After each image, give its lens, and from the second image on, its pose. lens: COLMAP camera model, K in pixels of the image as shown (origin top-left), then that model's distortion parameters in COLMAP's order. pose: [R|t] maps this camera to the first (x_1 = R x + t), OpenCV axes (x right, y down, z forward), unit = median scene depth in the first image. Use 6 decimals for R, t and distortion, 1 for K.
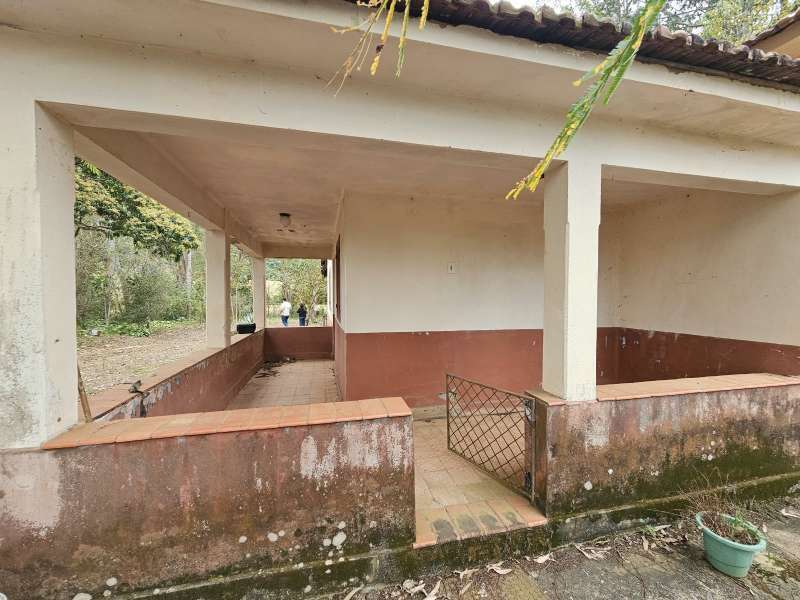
lens RADIAL K [[313.8, 0, 398.8], [0, 313.8, 301.3], [0, 0, 1]] dist [-0.005951, 0.000061]
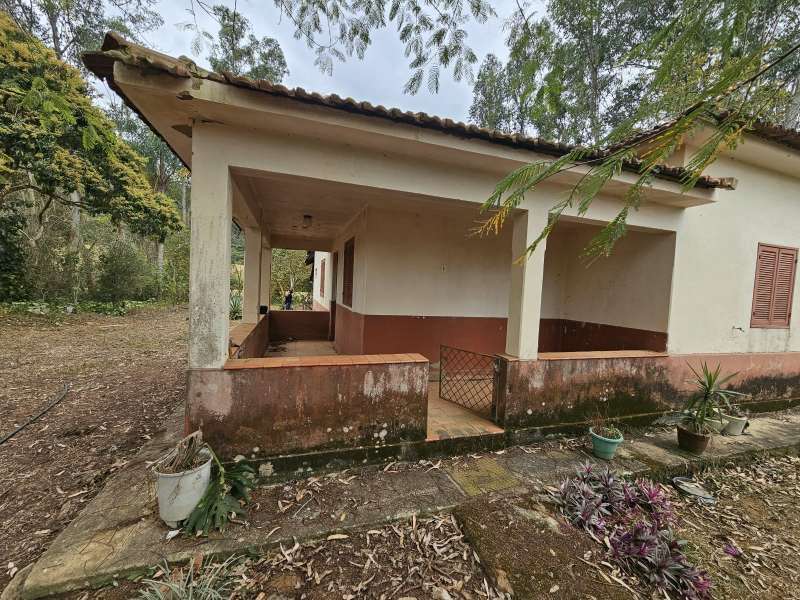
lens RADIAL K [[313.8, 0, 397.8], [0, 313.8, 300.4], [0, 0, 1]] dist [-0.005951, 0.000061]
pose [[0.995141, 0.043562, 0.088299, -0.247537], [-0.045724, 0.998698, 0.022605, 0.008545], [-0.087200, -0.026533, 0.995837, -0.553831]]
